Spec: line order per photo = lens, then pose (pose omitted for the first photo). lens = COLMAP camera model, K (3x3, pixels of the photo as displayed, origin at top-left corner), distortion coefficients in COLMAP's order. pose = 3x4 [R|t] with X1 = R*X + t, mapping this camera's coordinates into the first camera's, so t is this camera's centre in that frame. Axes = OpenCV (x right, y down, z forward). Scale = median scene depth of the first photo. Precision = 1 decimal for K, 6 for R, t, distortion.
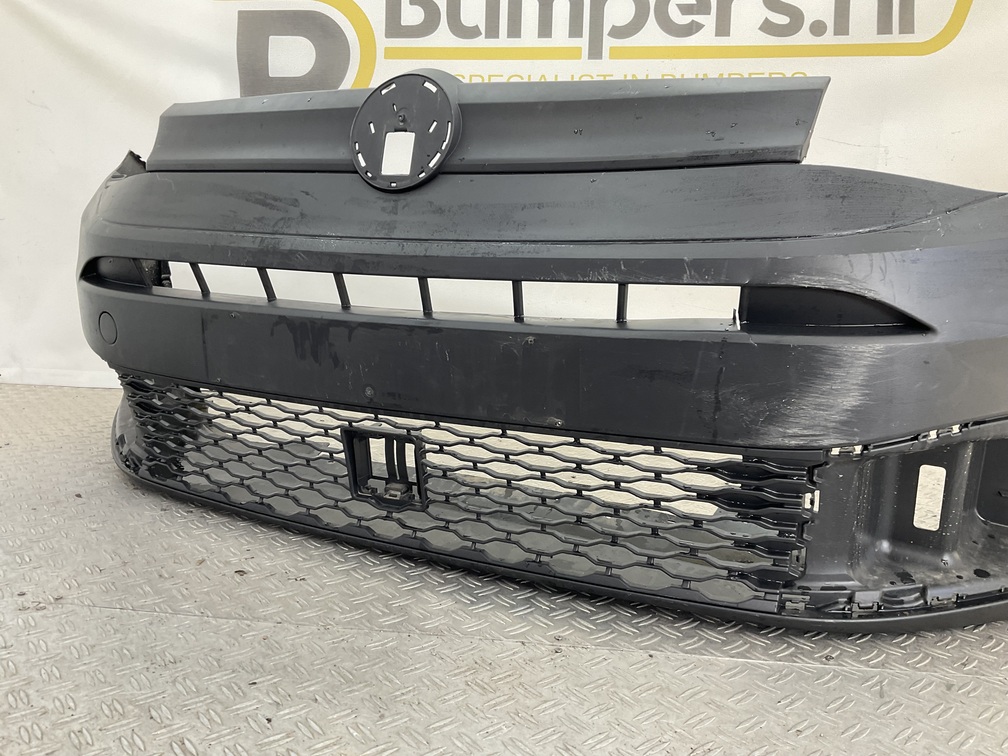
lens RADIAL K [[844.8, 0, 499.1], [0, 844.8, 374.8], [0, 0, 1]] dist [0.096273, -0.187690]
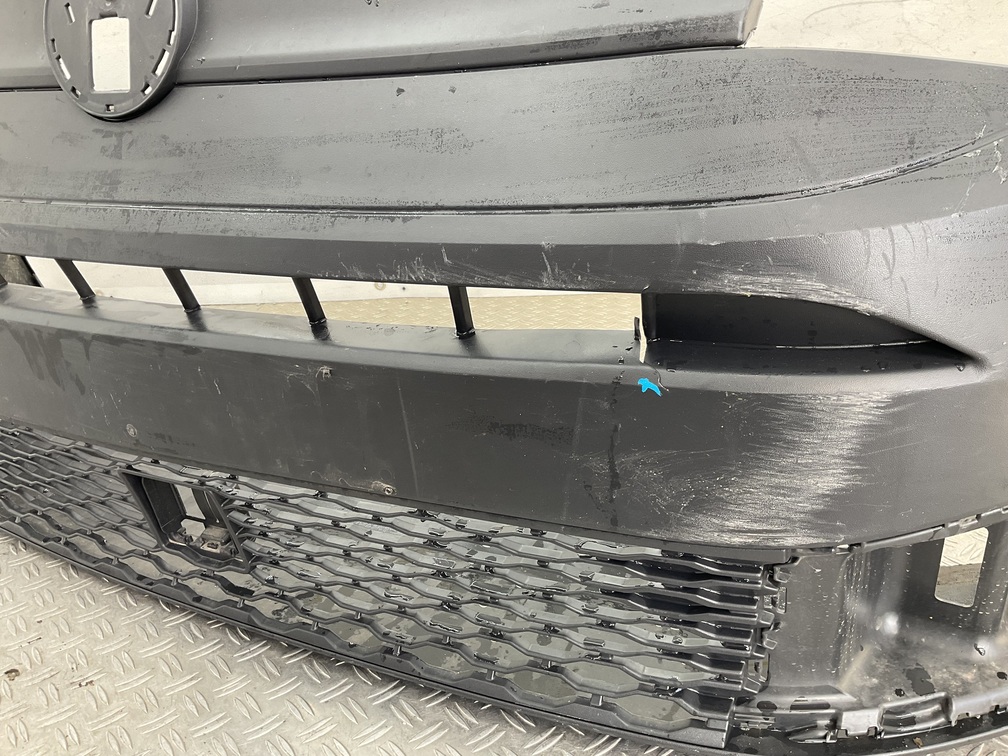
lens RADIAL K [[844.8, 0, 499.1], [0, 844.8, 374.8], [0, 0, 1]] dist [0.096273, -0.187690]
pose [[0.995766, -0.082412, -0.040723, 0.194976], [0.089653, 0.968541, 0.232142, -0.177645], [0.020311, -0.234810, 0.971829, 0.400936]]
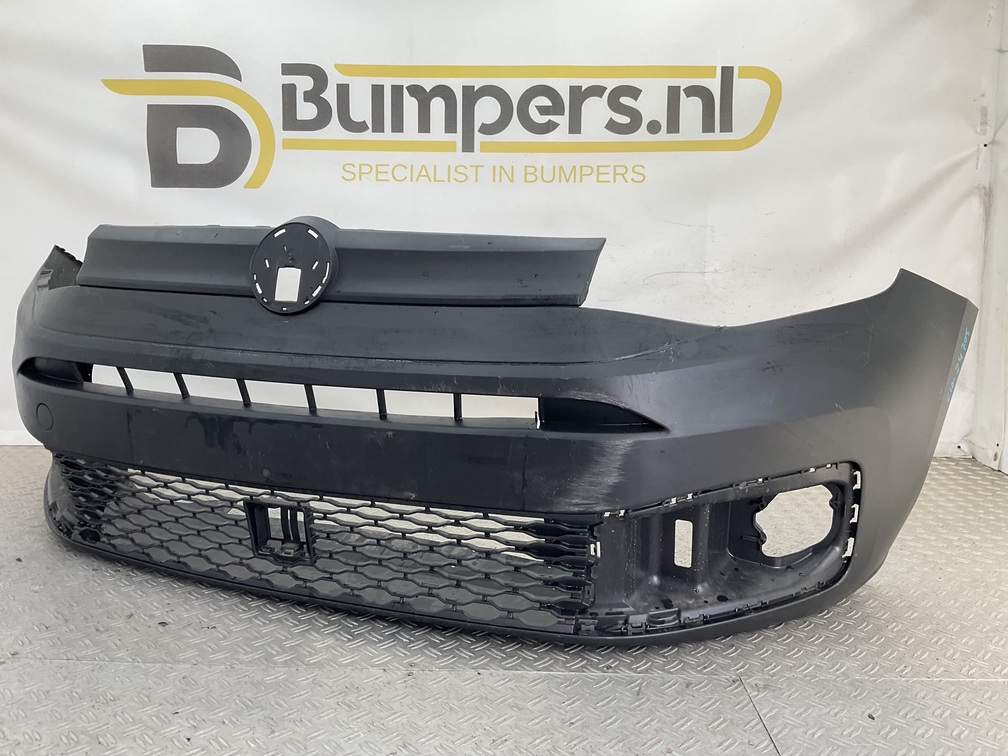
lens RADIAL K [[842.0, 0, 498.4], [0, 842.0, 346.9], [0, 0, 1]] dist [0.094264, -0.173921]
pose [[0.995356, -0.021713, 0.093780, 0.087833], [0.025347, 0.998966, -0.037737, -0.127709], [-0.092863, 0.039939, 0.994878, -0.342683]]
